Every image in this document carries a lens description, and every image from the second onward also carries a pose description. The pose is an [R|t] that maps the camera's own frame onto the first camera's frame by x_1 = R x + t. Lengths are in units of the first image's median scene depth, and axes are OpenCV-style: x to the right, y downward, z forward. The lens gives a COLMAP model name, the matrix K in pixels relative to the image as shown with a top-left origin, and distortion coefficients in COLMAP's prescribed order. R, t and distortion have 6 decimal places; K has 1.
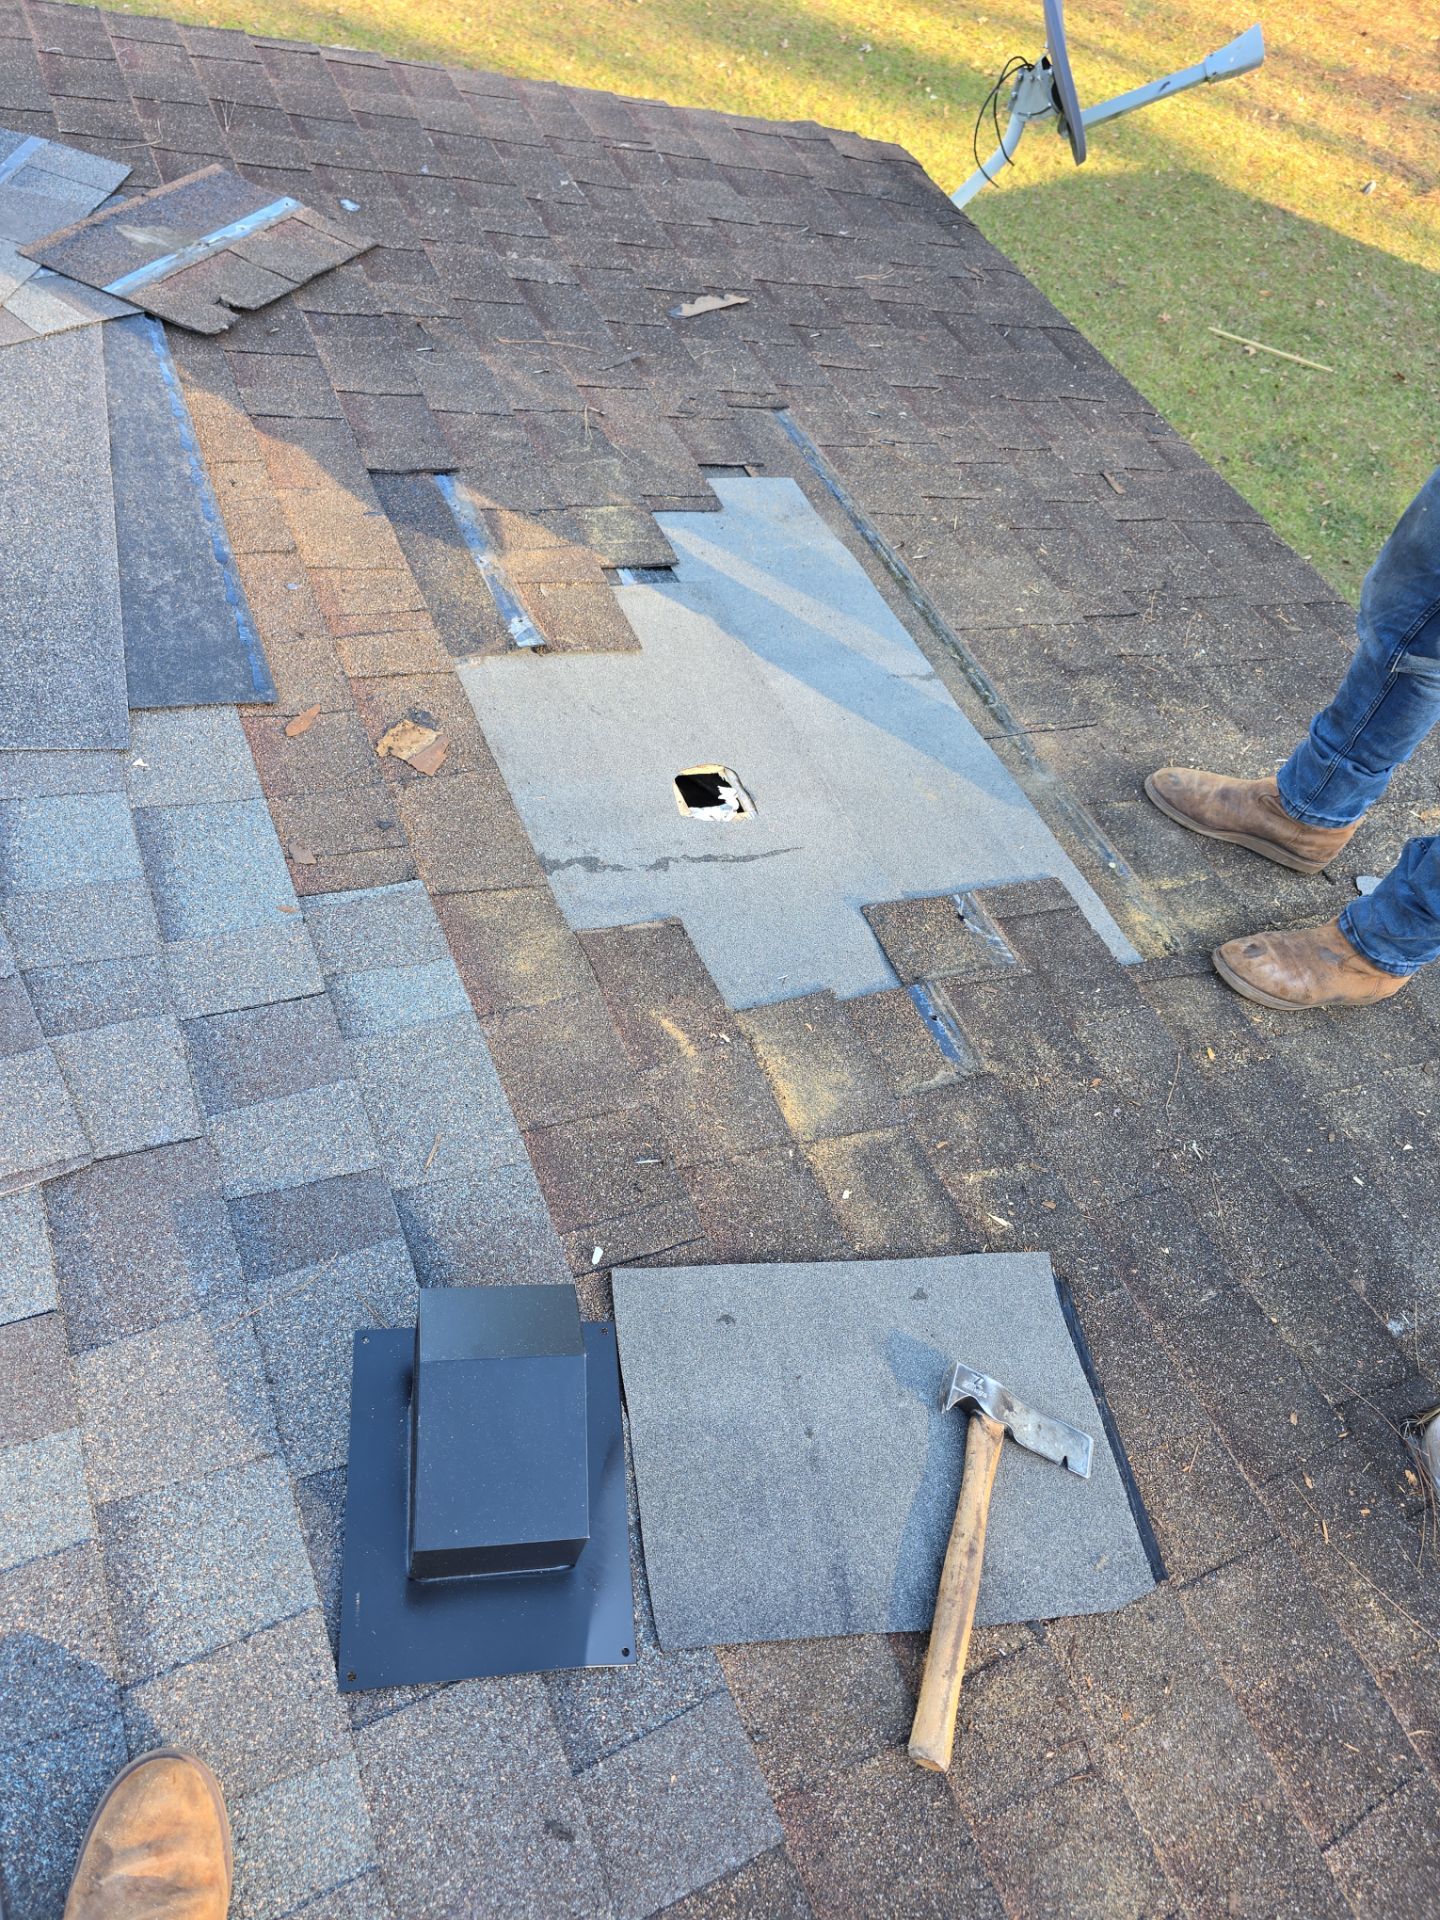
lens RADIAL K [[1421.7, 0, 720.0], [0, 1421.7, 960.0], [0, 0, 1]] dist [0.007828, 0.003154]
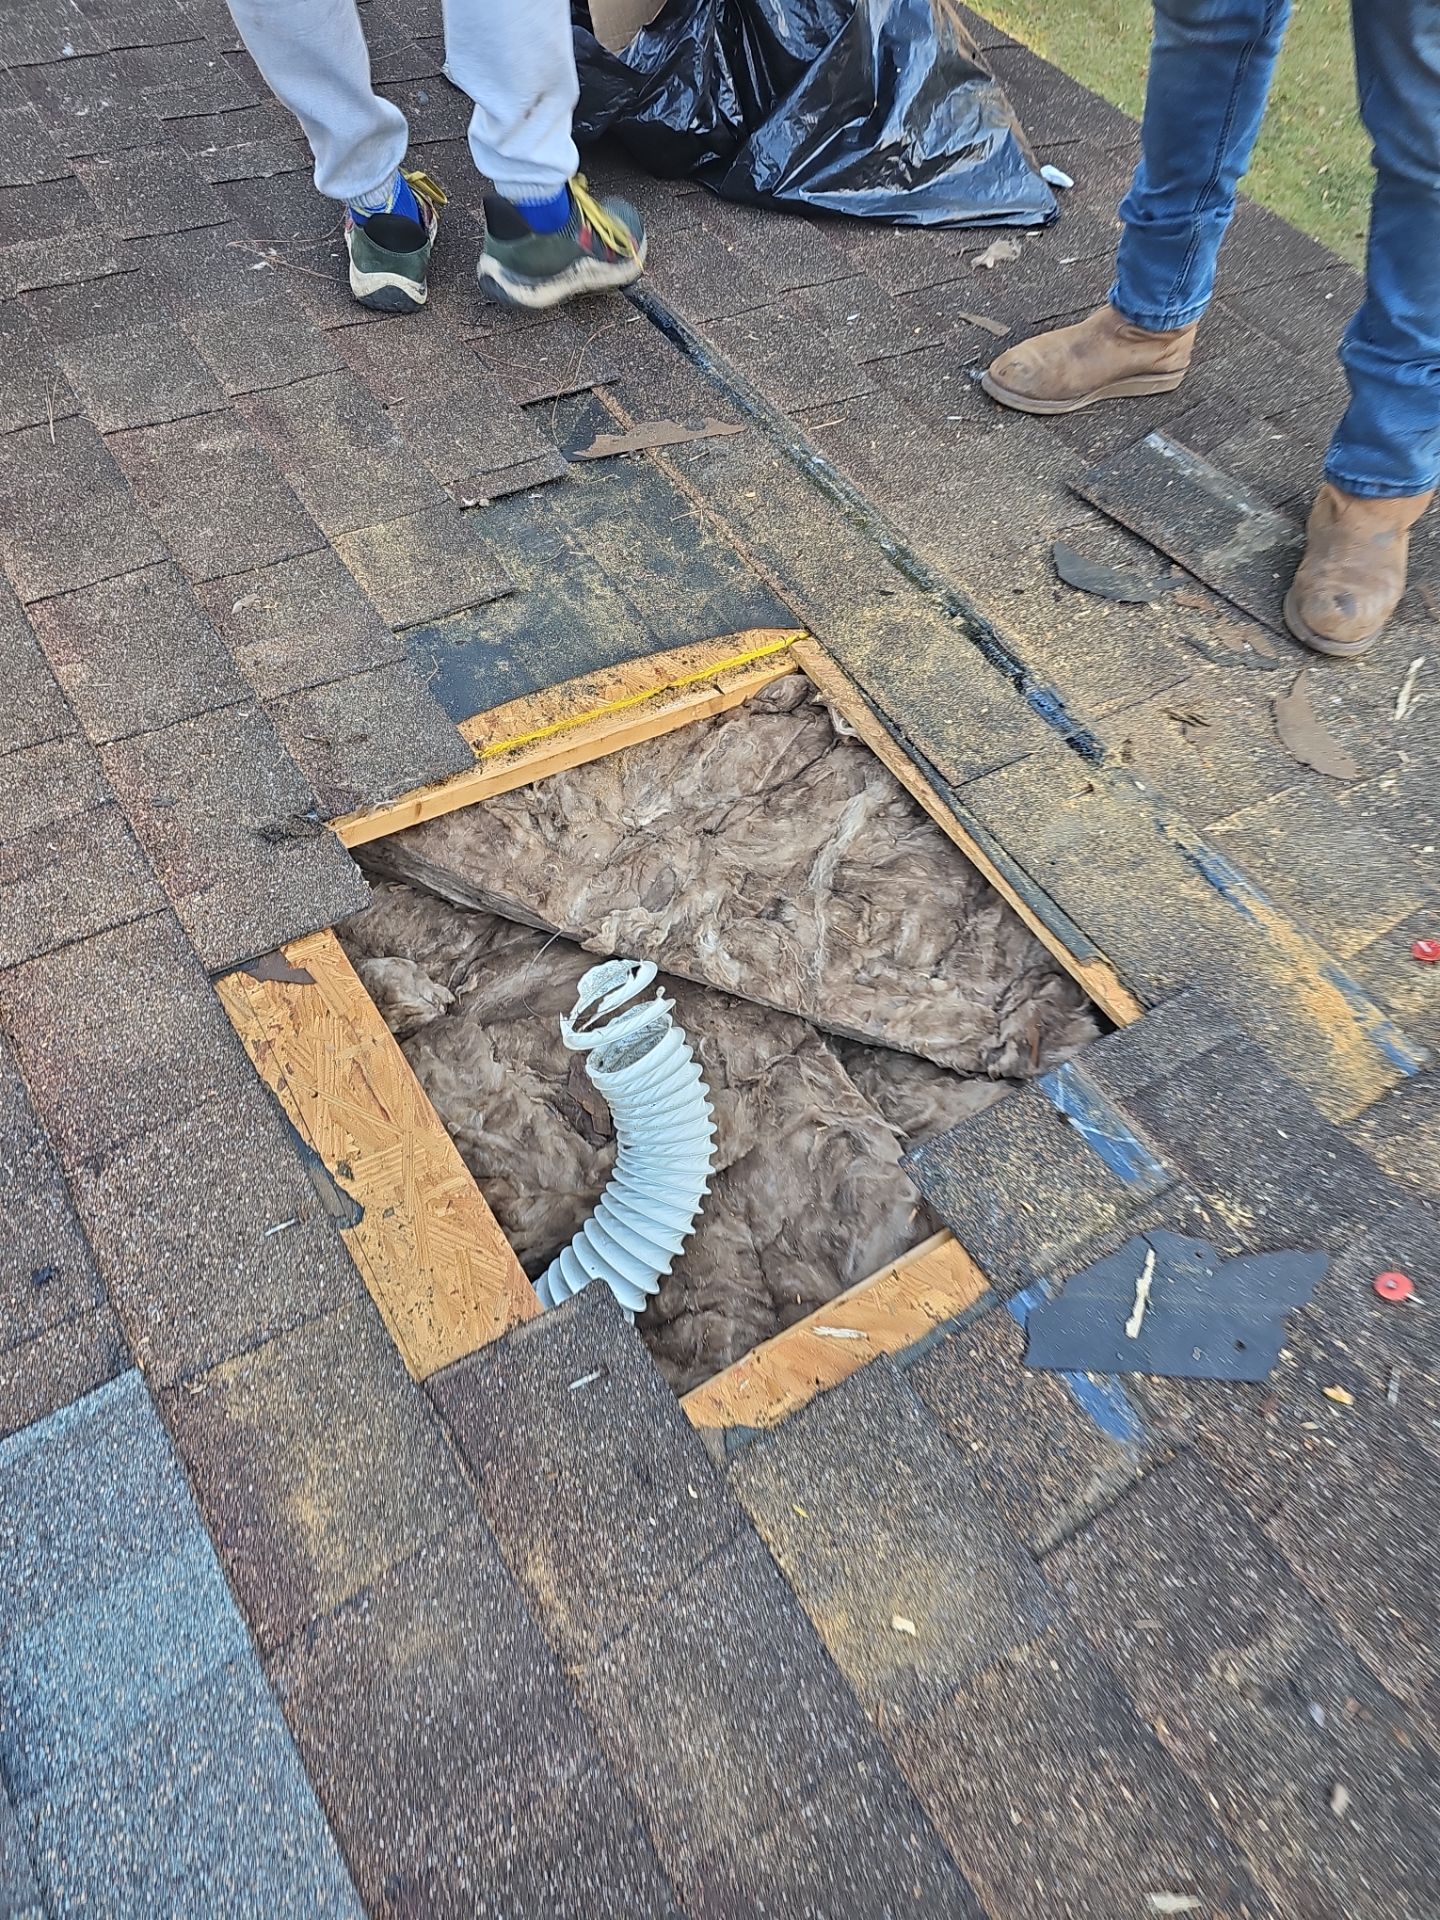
lens RADIAL K [[1398.2, 0, 720.0], [0, 1398.2, 960.0], [0, 0, 1]] dist [-0.003766, -0.011453]
pose [[0.973231, -0.222083, -0.059162, 0.077981], [0.227912, 0.965767, 0.123896, -0.206607], [0.029622, -0.134063, 0.990530, 0.425111]]
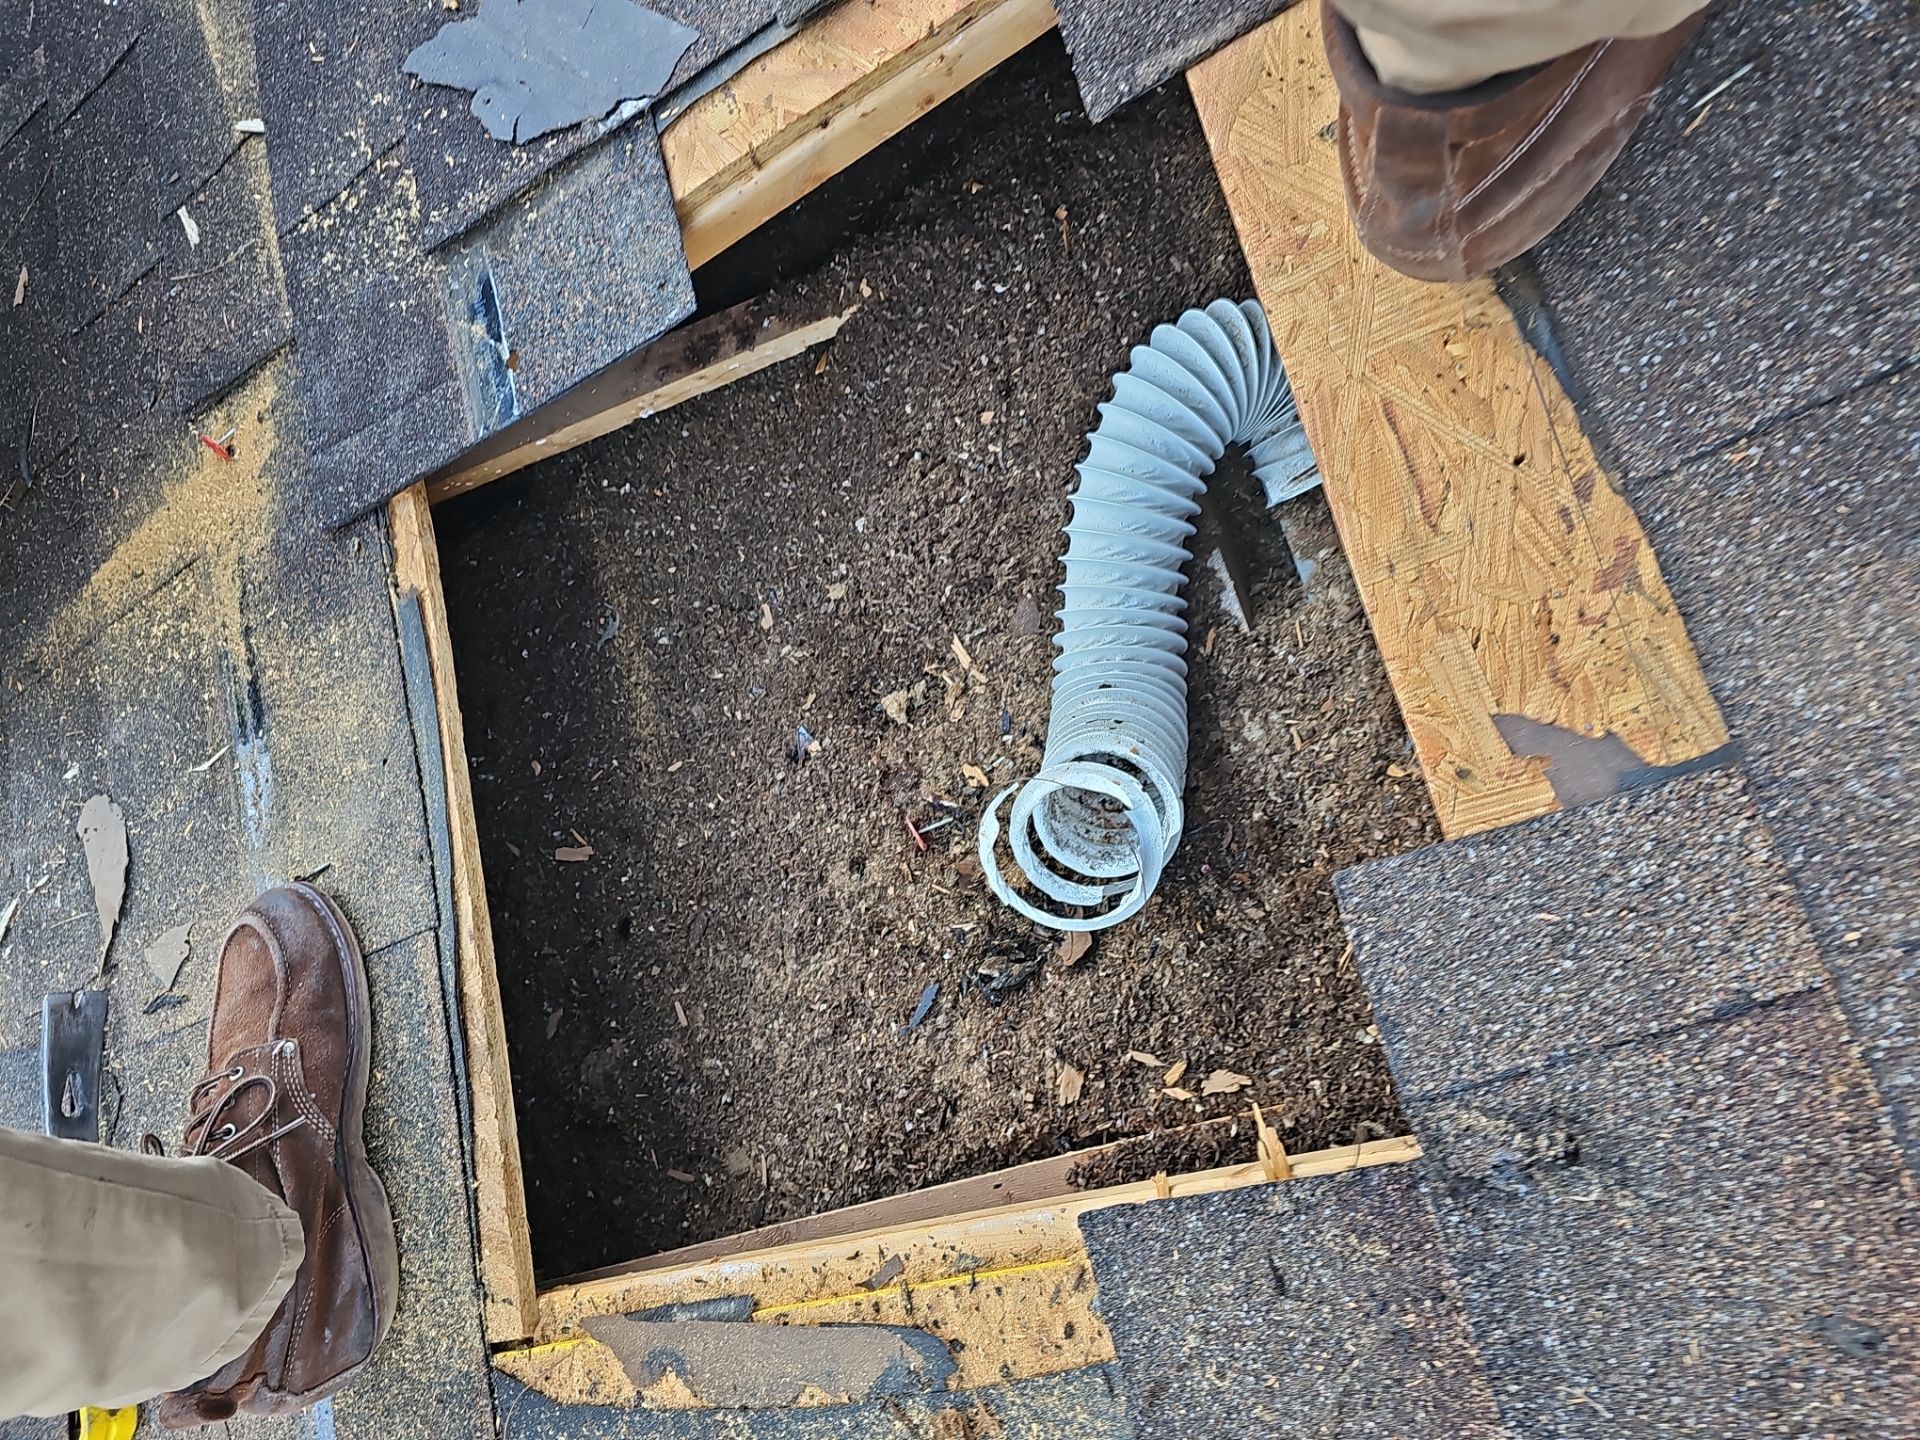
lens RADIAL K [[1398.2, 0, 960.0], [0, 1398.2, 720.0], [0, 0, 1]] dist [-0.003766, -0.011453]
pose [[-0.955252, -0.085232, 0.283249, -0.104249], [0.262331, -0.686534, 0.678124, -0.383326], [0.136662, 0.722085, 0.678172, 0.803835]]
